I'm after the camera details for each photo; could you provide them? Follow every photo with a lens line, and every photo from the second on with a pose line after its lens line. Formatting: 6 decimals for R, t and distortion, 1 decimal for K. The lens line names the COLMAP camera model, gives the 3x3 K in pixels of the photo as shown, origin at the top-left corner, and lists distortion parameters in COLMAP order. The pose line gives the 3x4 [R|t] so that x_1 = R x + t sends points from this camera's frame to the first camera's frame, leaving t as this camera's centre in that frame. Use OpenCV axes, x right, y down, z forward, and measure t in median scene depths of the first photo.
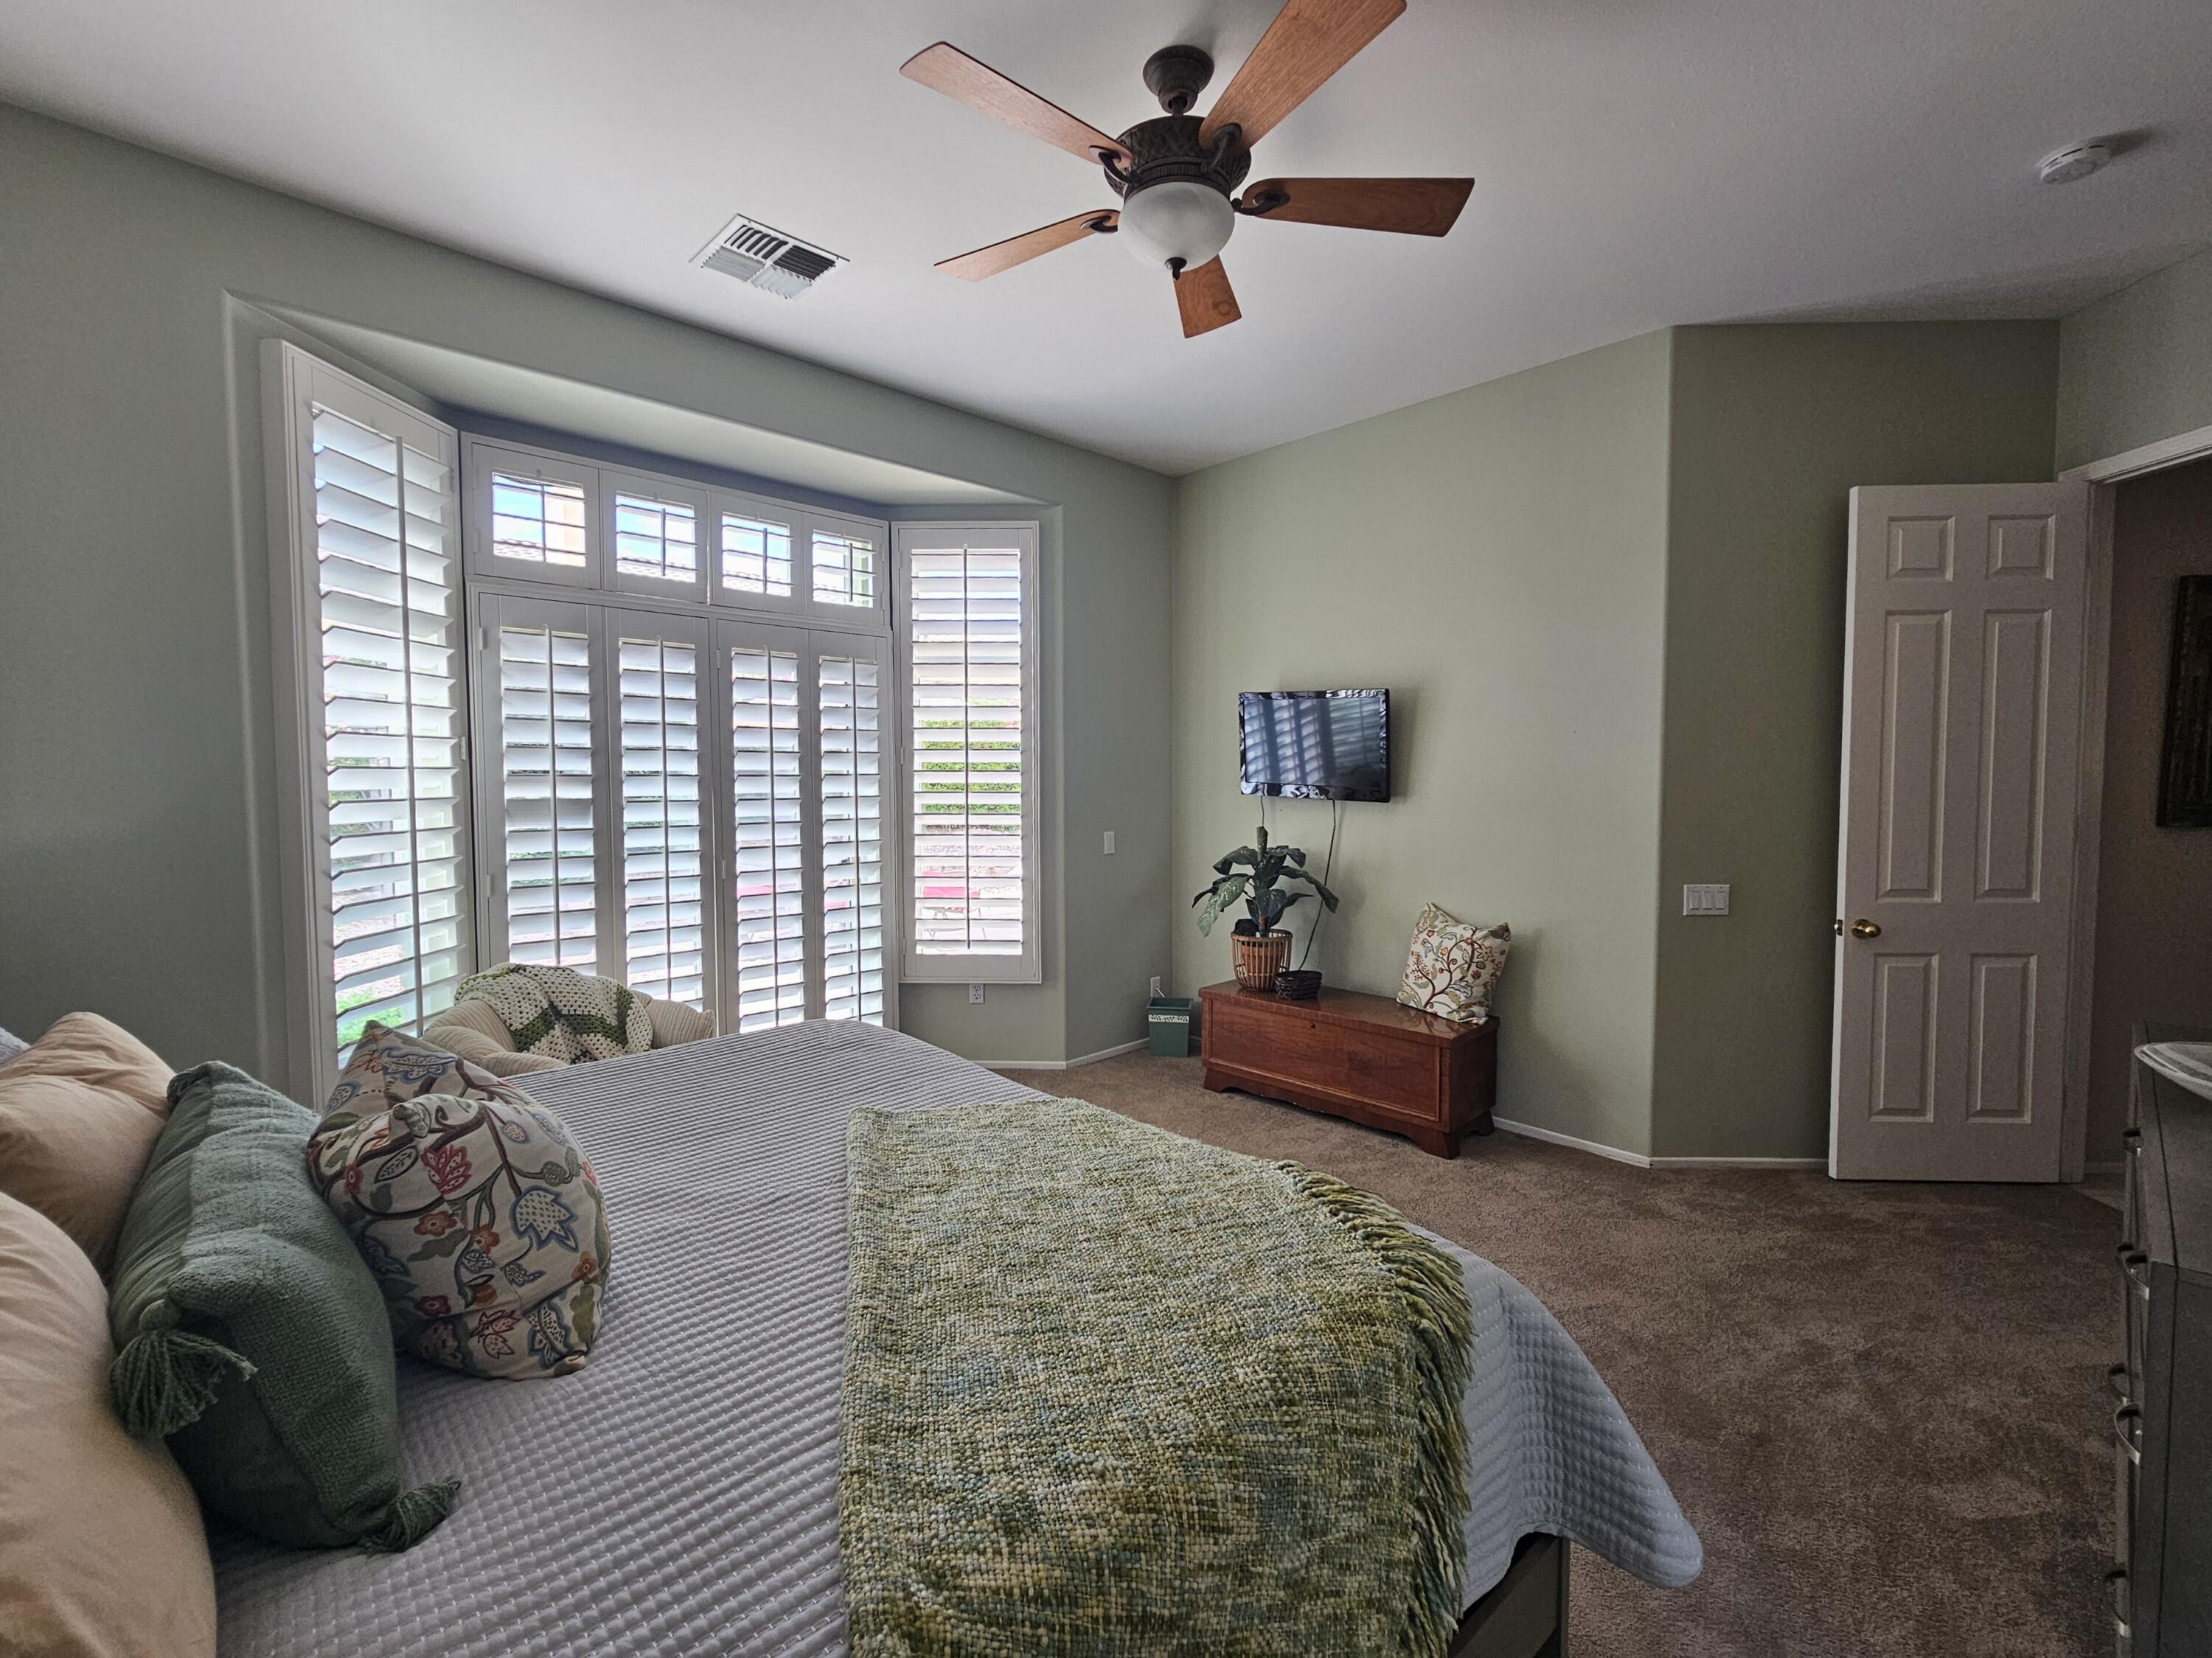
lens RADIAL K [[908.5, 0, 1108.8], [0, 908.5, 812.5], [0, 0, 1]] dist [0.000178, 0.000215]
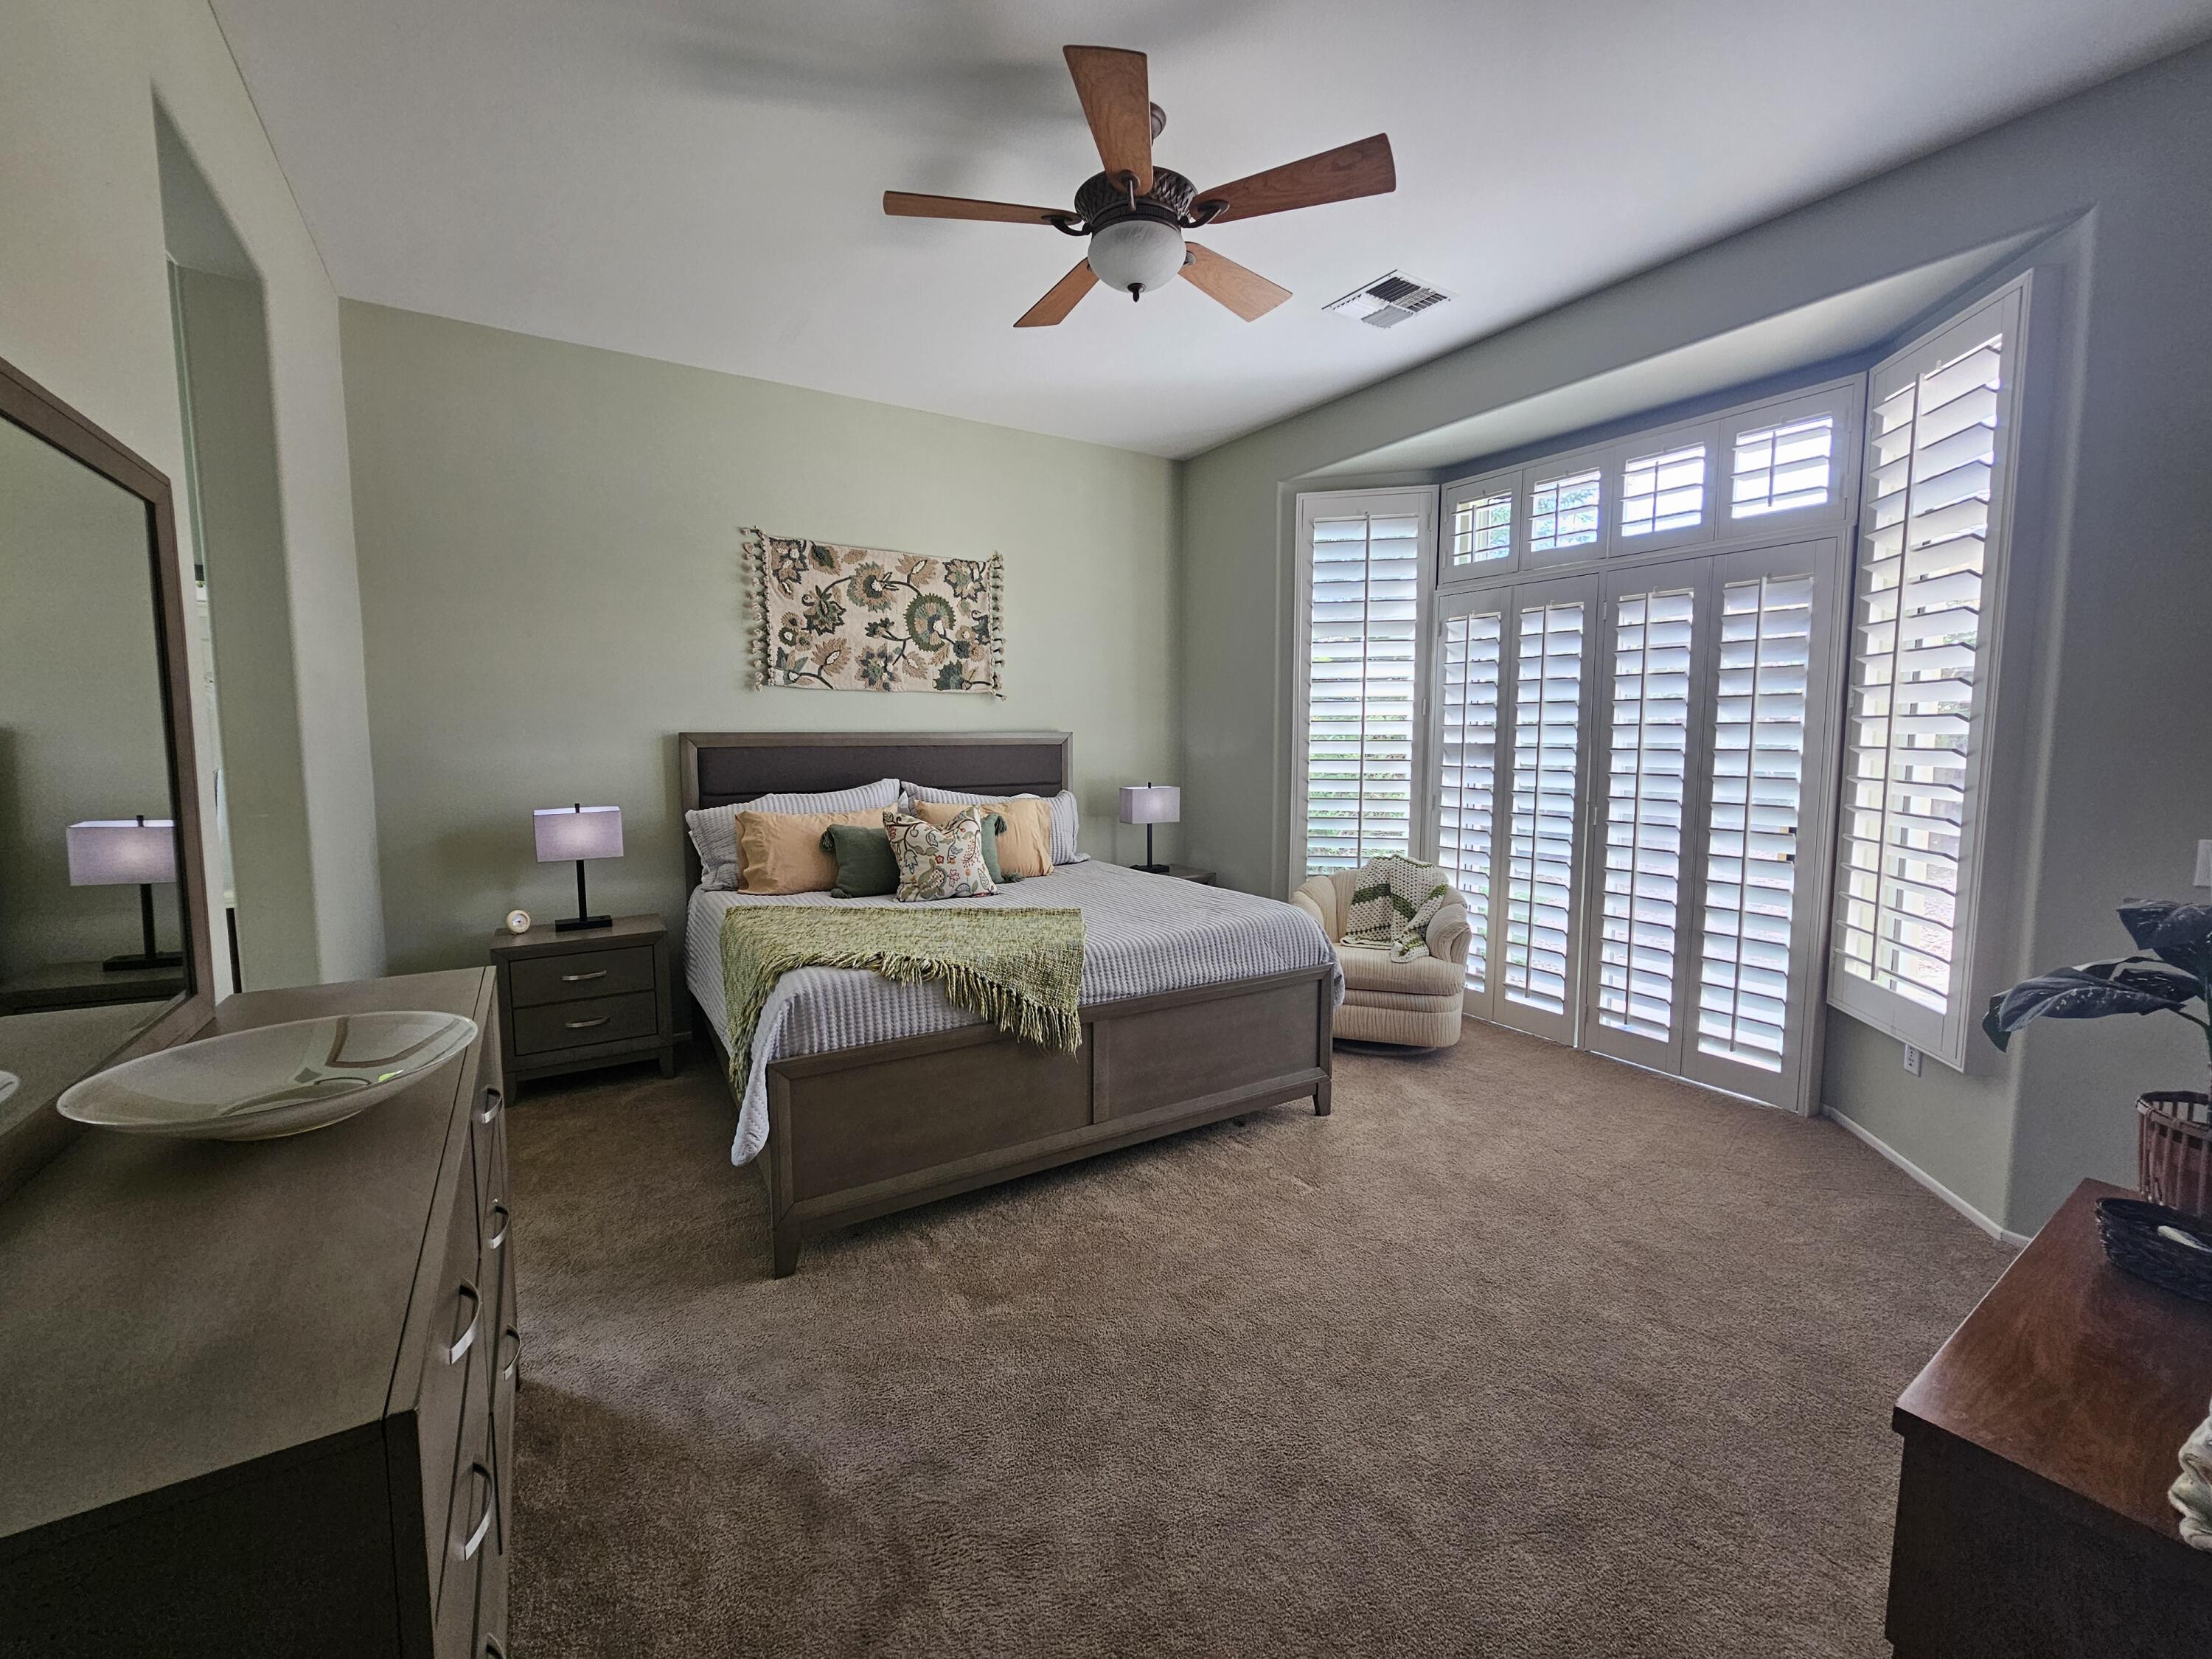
lens RADIAL K [[908.6, 0, 1108.8], [0, 908.6, 813.0], [0, 0, 1]] dist [0.000178, 0.000215]
pose [[-0.176123, 0.092216, -0.980039, 0.670777], [-0.041282, 0.994034, 0.100952, -0.021871], [0.983502, 0.058238, -0.171265, 0.615742]]
